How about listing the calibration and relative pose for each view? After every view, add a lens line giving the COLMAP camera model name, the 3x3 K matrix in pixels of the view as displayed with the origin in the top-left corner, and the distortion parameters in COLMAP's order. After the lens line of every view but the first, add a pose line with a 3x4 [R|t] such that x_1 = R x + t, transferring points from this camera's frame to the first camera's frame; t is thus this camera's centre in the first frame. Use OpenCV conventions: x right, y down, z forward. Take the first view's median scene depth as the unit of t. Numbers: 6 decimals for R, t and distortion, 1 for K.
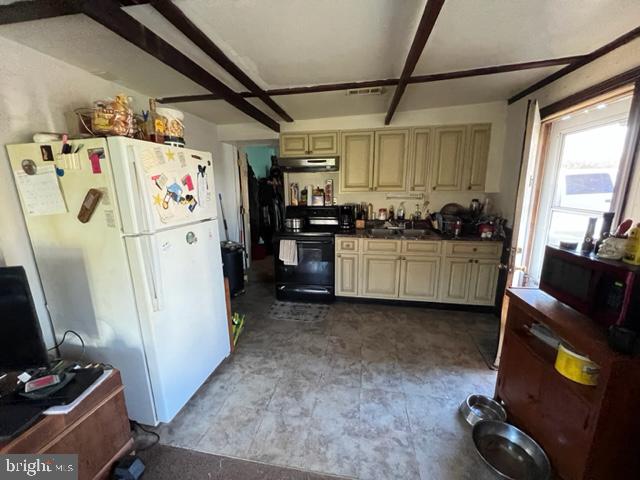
lens RADIAL K [[254.6, 0, 315.7], [0, 254.6, 239.9], [0, 0, 1]] dist [-0.010445, -0.000254]
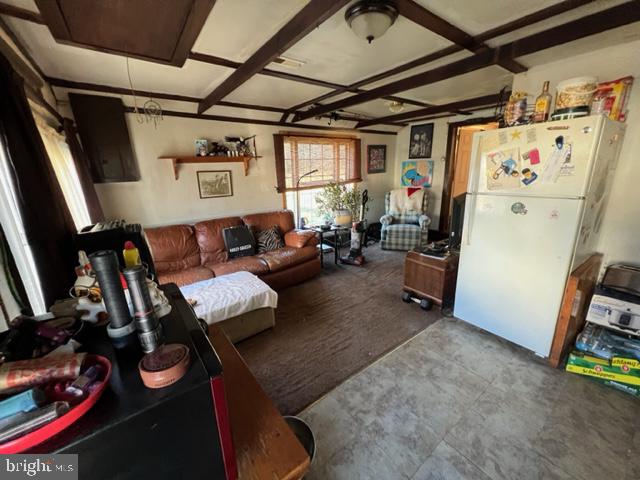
lens RADIAL K [[254.6, 0, 319.8], [0, 254.6, 239.2], [0, 0, 1]] dist [-0.010445, -0.000254]
pose [[-0.685701, 0.223907, -0.692589, 0.939883], [-0.104137, 0.911545, 0.397795, -0.244913], [0.720395, 0.344892, -0.601731, 1.142456]]
